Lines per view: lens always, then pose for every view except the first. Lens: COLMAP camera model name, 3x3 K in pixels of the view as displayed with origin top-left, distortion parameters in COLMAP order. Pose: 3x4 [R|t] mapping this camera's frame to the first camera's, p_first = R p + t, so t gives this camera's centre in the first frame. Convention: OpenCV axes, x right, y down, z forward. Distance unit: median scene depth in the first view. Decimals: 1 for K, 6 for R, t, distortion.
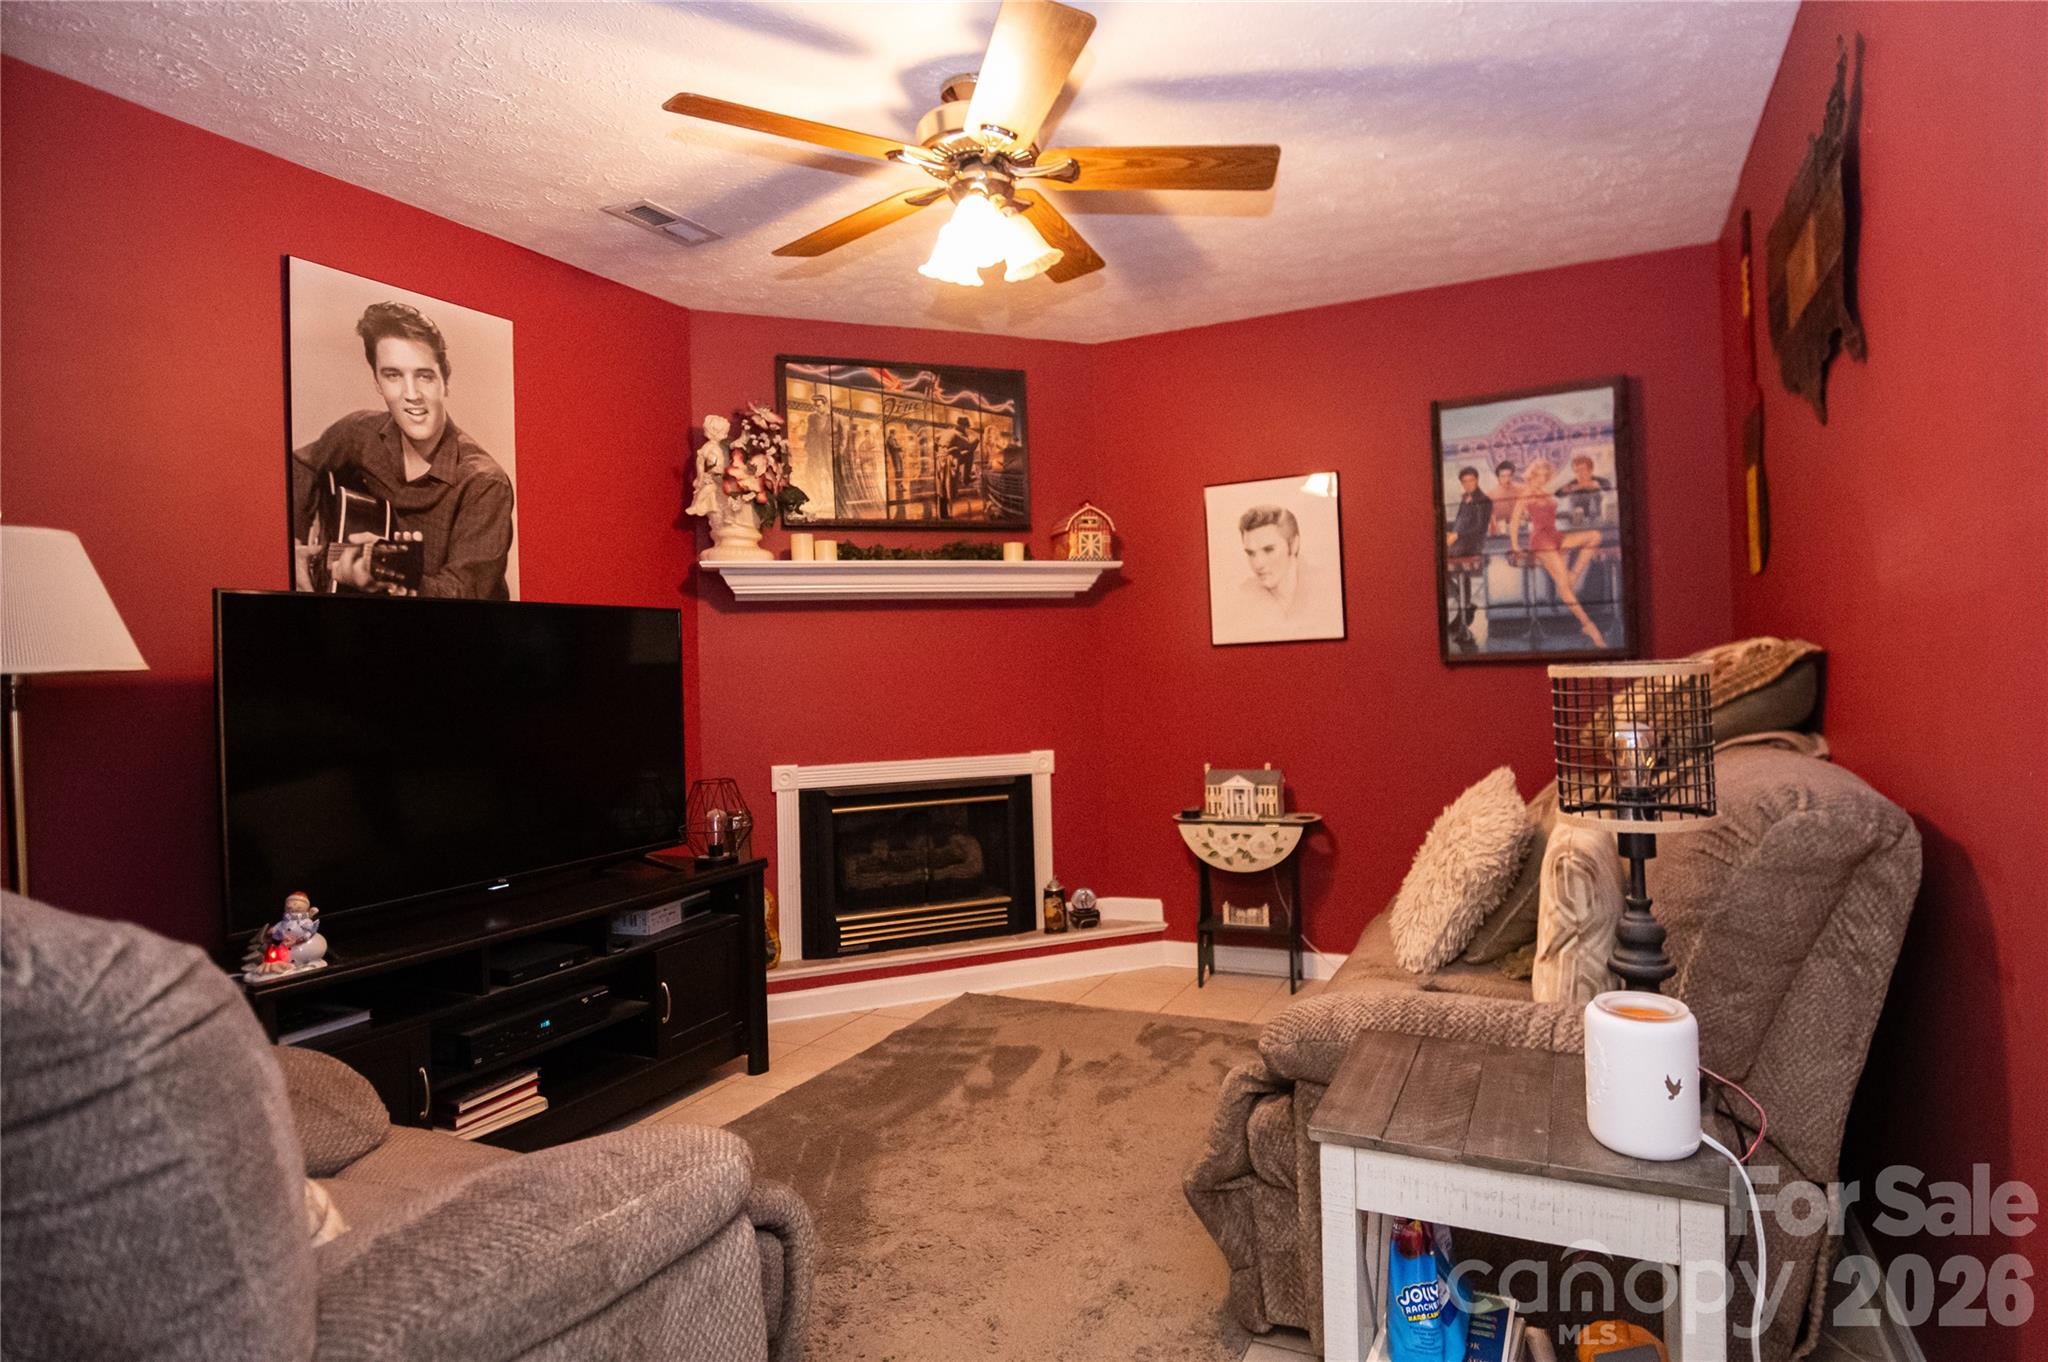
lens RADIAL K [[1102.4, 0, 1159.0], [0, 1102.4, 675.8], [0, 0, 1]] dist [0.043409, -0.062630]
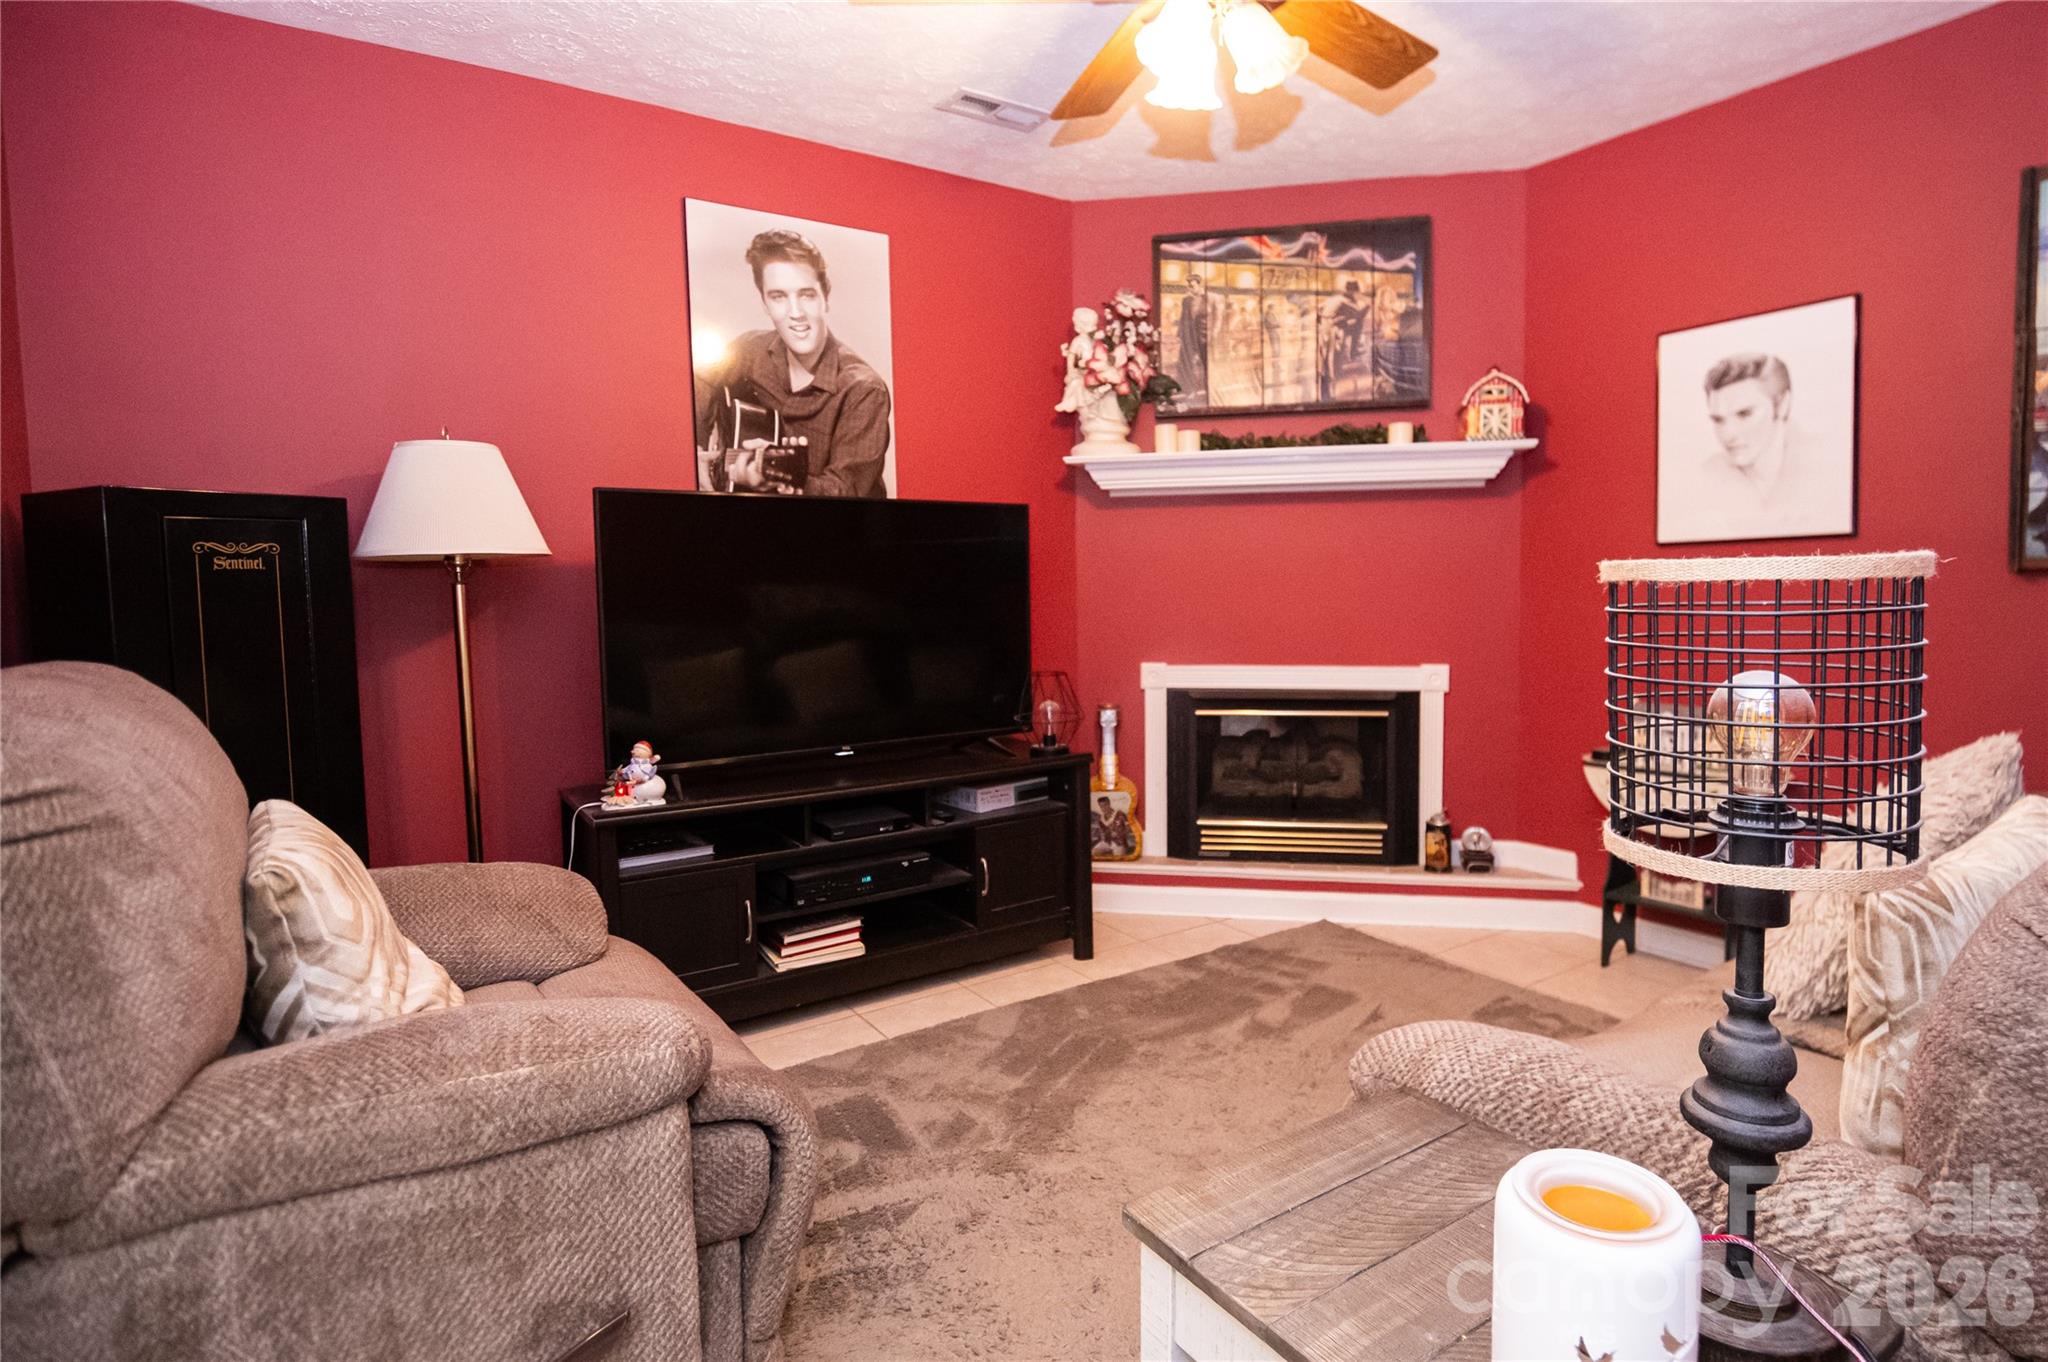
lens RADIAL K [[1102.4, 0, 1159.0], [0, 1102.4, 675.8], [0, 0, 1]] dist [0.043409, -0.062630]
pose [[0.846406, 0.067318, -0.528266, 0.202312], [-0.021594, 0.995501, 0.092260, 0.000774], [0.532100, -0.066682, 0.844052, 0.173901]]
